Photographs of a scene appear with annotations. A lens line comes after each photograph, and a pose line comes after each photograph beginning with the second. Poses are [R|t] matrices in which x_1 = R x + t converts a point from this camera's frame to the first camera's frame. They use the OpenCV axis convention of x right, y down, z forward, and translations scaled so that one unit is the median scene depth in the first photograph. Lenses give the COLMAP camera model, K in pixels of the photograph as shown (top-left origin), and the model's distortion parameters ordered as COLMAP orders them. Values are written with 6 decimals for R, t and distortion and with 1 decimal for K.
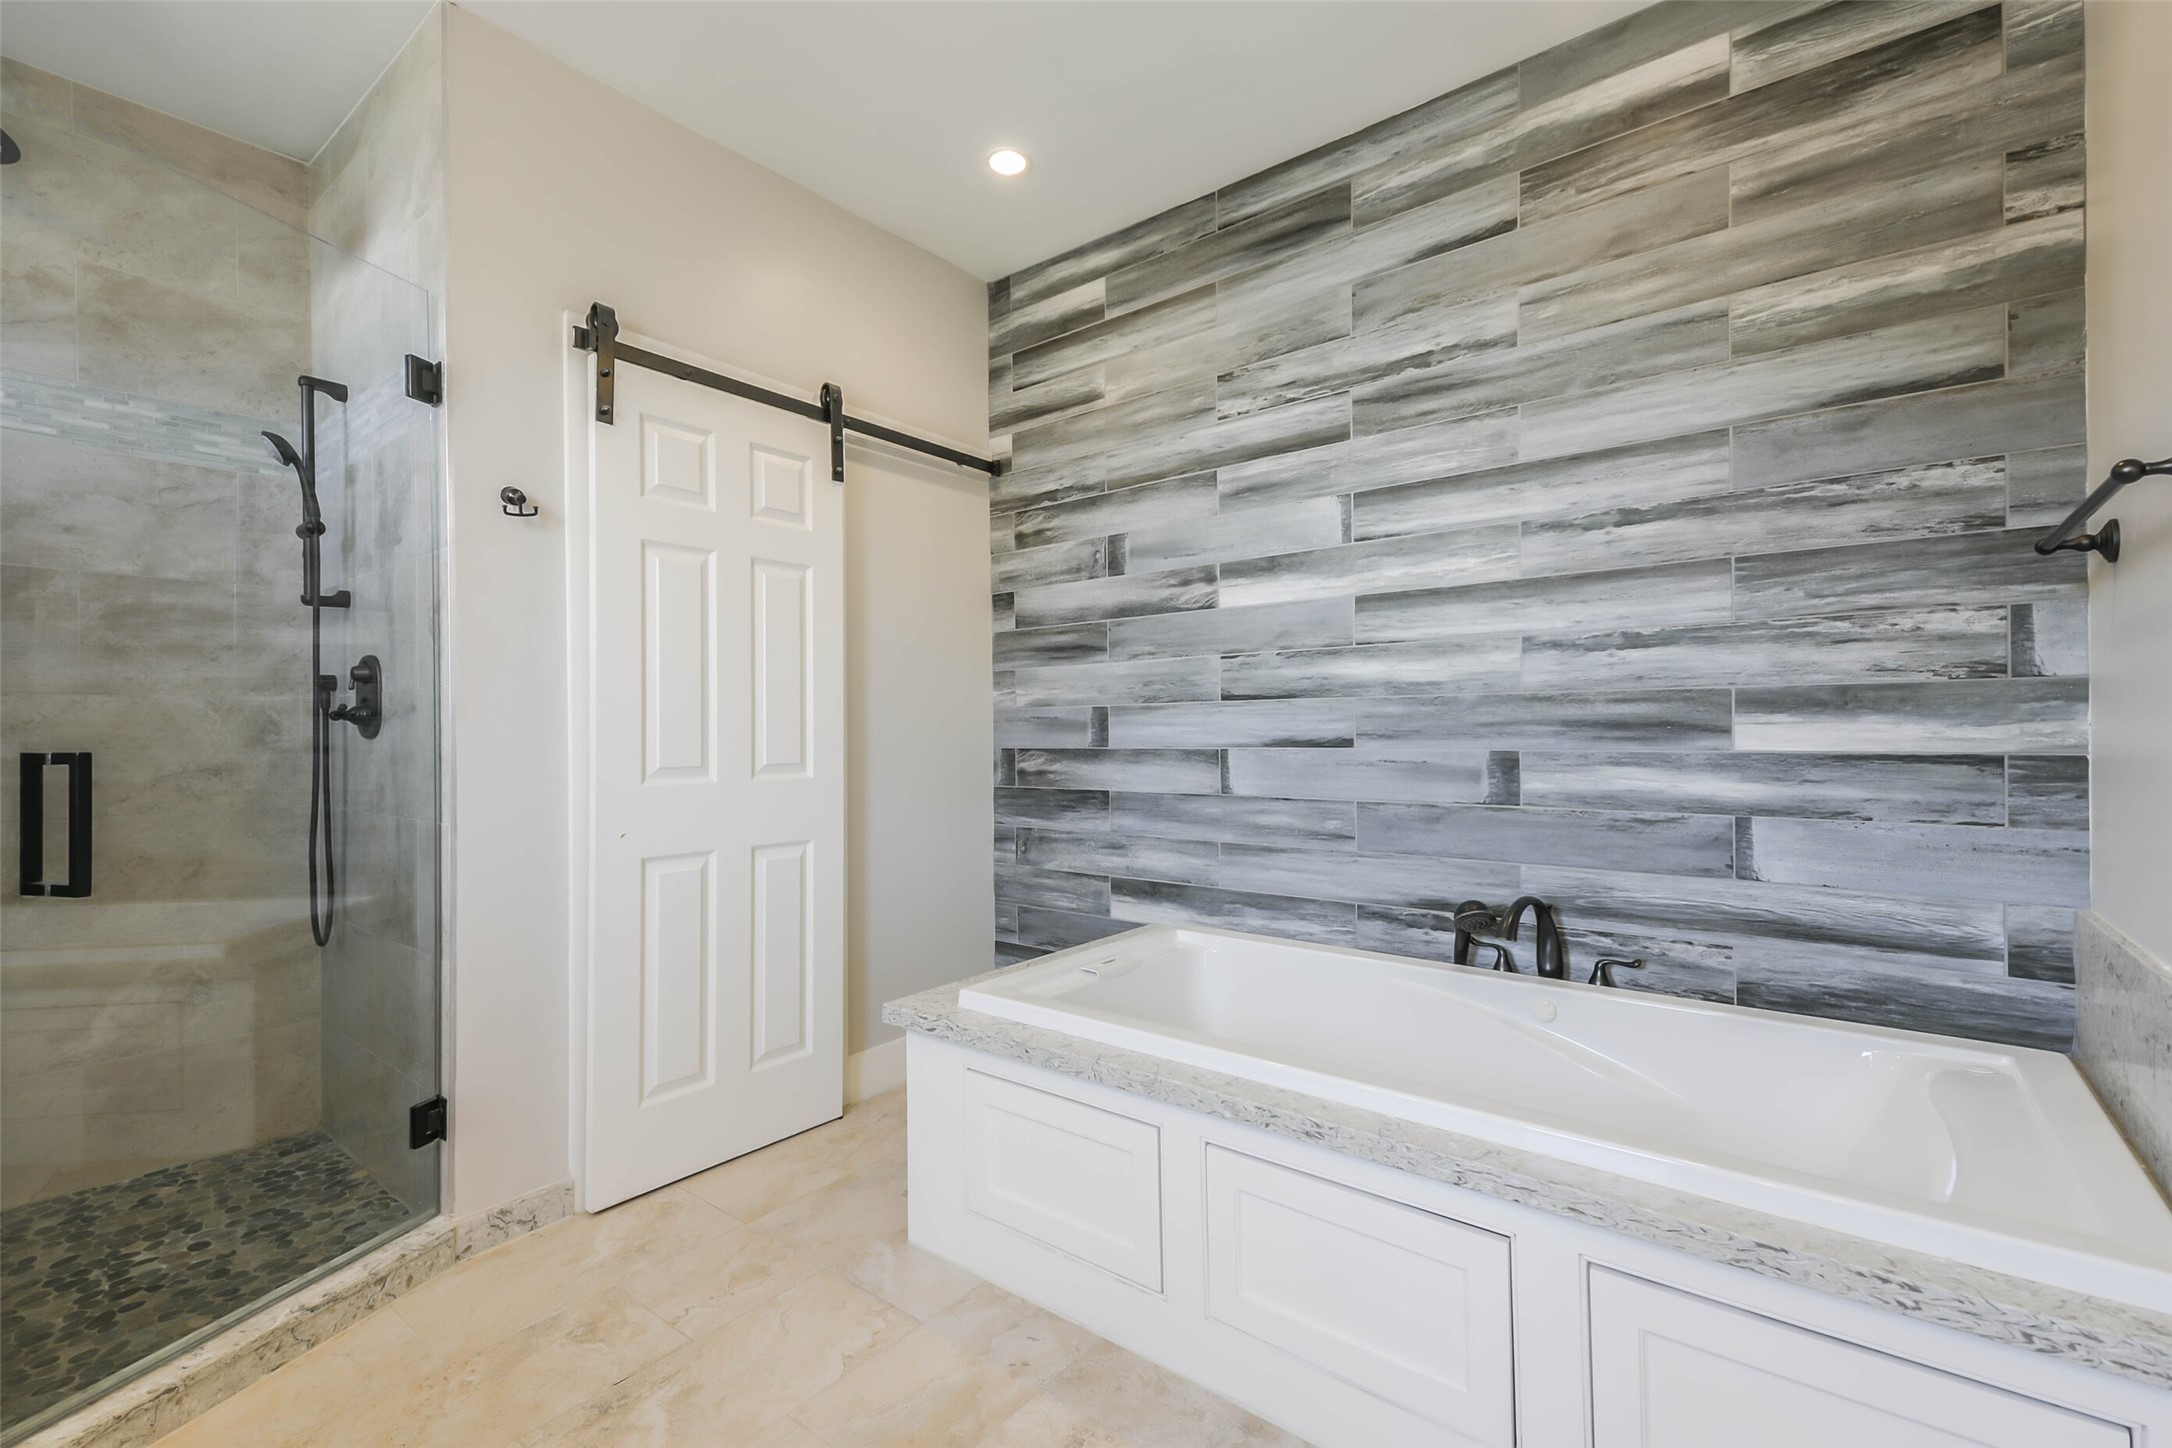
lens RADIAL K [[947.0, 0, 1083.5], [0, 947.0, 727.3], [0, 0, 1]] dist [0.036892, -0.013698]
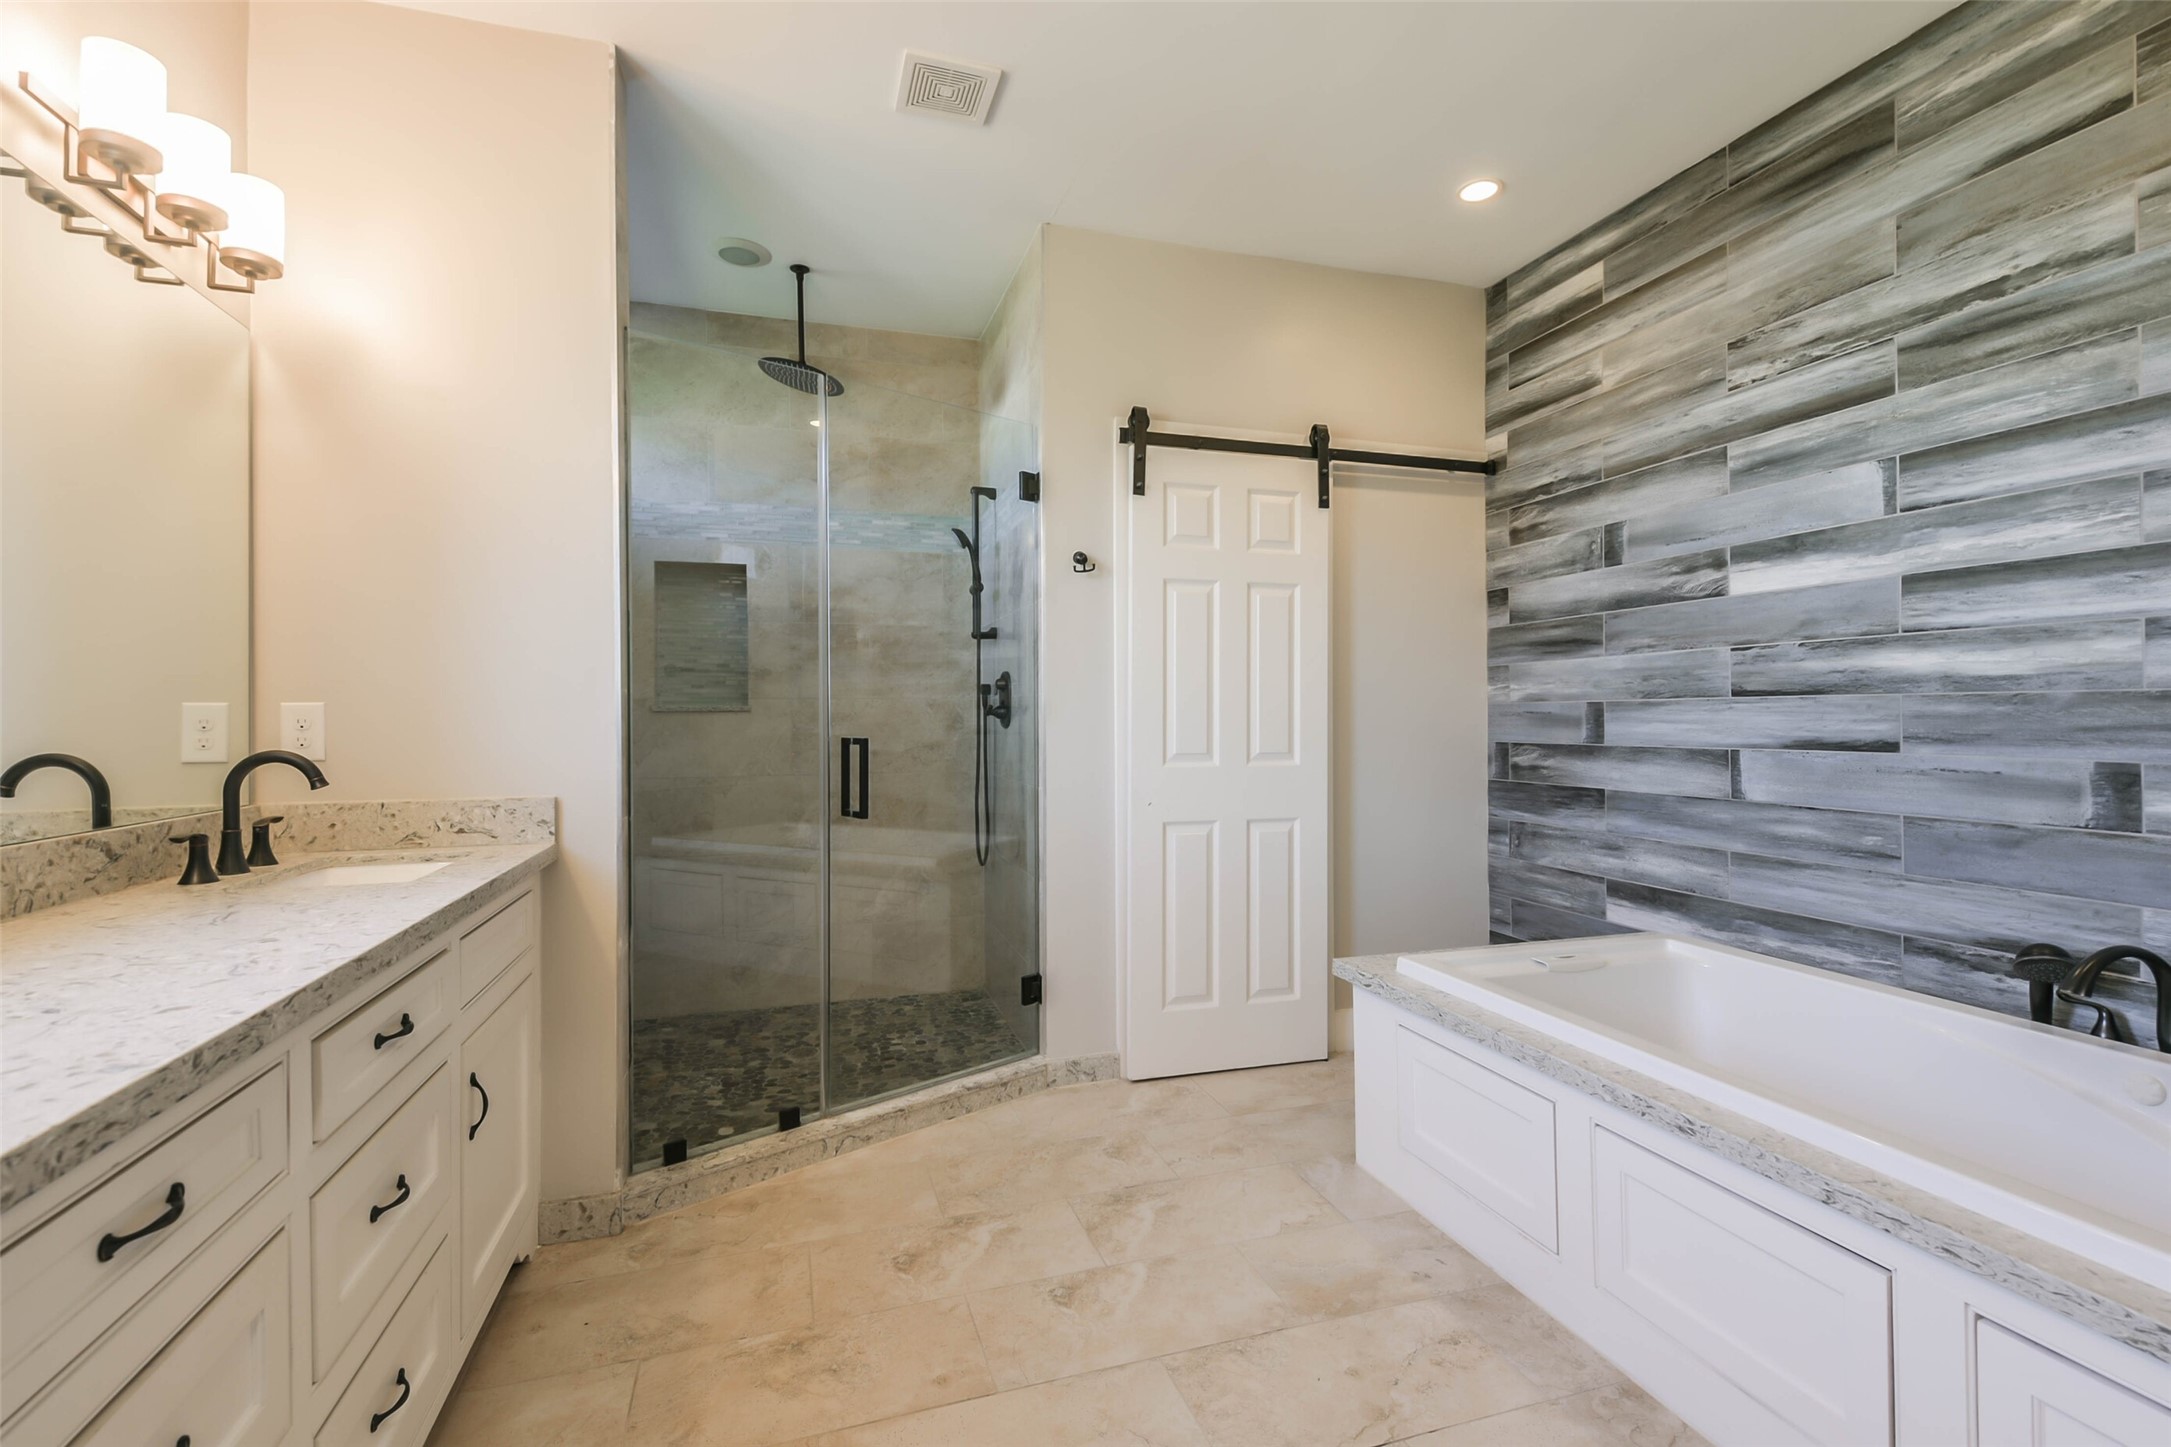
lens RADIAL K [[974.9, 0, 1083.8], [0, 974.9, 714.4], [0, 0, 1]] dist [0.016031, -0.012481]
pose [[0.824726, 0.006518, -0.565496, 0.192209], [-0.002619, 0.999967, 0.007707, -0.019509], [0.565527, -0.004875, 0.824715, -0.155759]]
